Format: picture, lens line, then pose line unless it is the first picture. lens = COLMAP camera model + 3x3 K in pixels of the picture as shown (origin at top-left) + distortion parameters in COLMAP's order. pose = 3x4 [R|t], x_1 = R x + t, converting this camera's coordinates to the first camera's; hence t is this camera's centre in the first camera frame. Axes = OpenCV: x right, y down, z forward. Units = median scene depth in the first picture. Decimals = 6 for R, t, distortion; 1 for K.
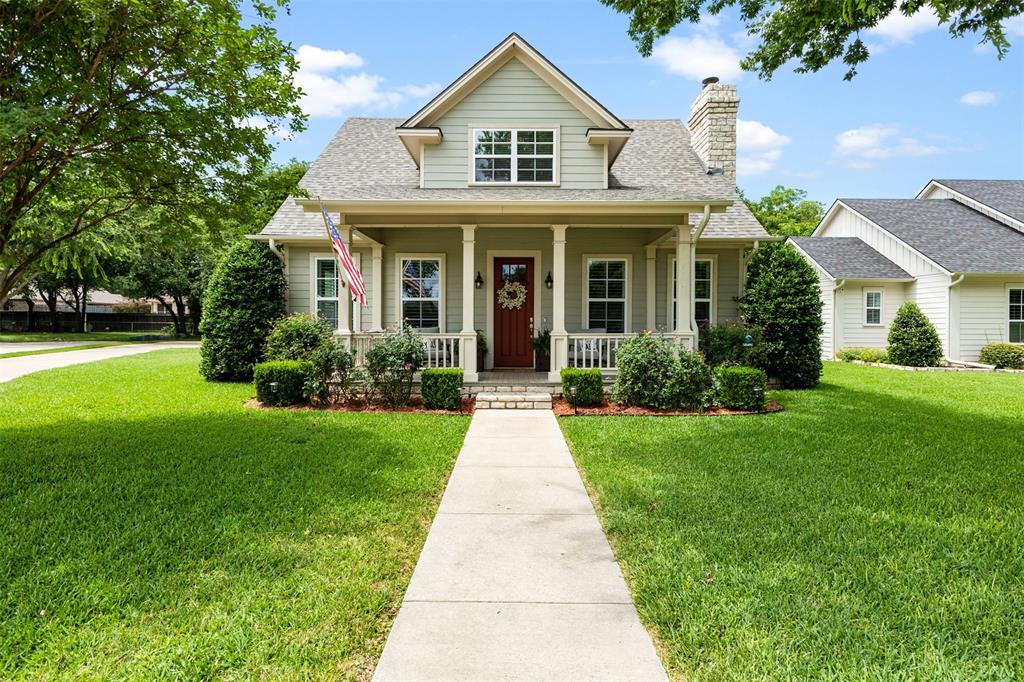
lens RADIAL K [[523.3, 0, 511.2], [0, 523.3, 330.0], [0, 0, 1]] dist [0.025244, 0.000101]
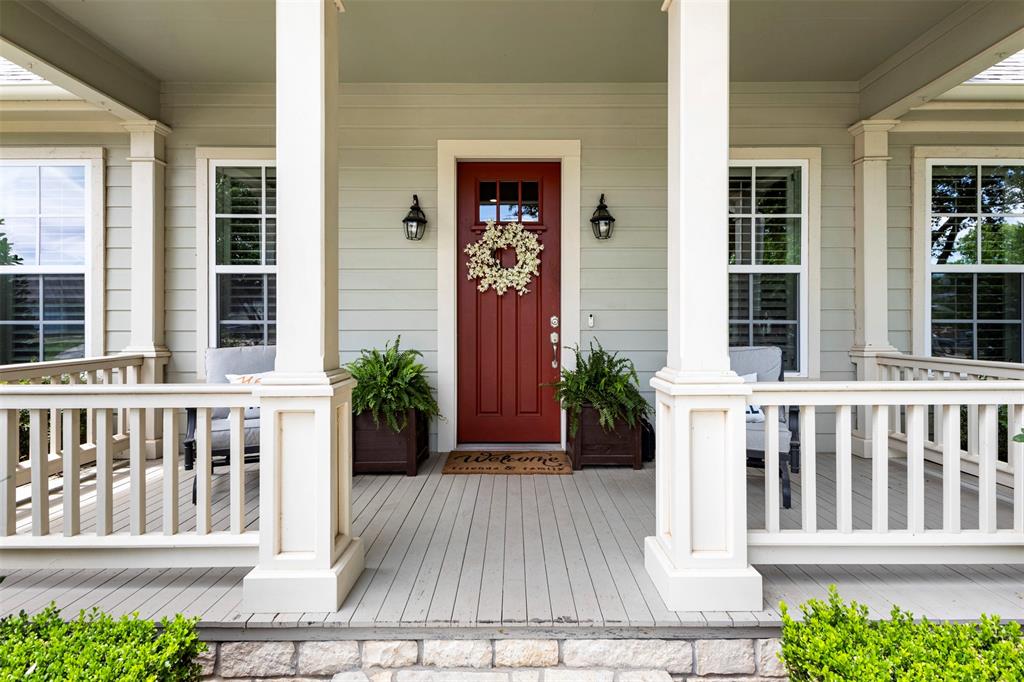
lens RADIAL K [[523.3, 0, 511.3], [0, 523.3, 330.0], [0, 0, 1]] dist [0.025244, 0.000101]
pose [[0.999993, -0.003646, 0.000952, 0.006439], [0.003646, 0.999993, -0.000005, -0.013669], [-0.000952, 0.000009, 1.000000, 0.617709]]
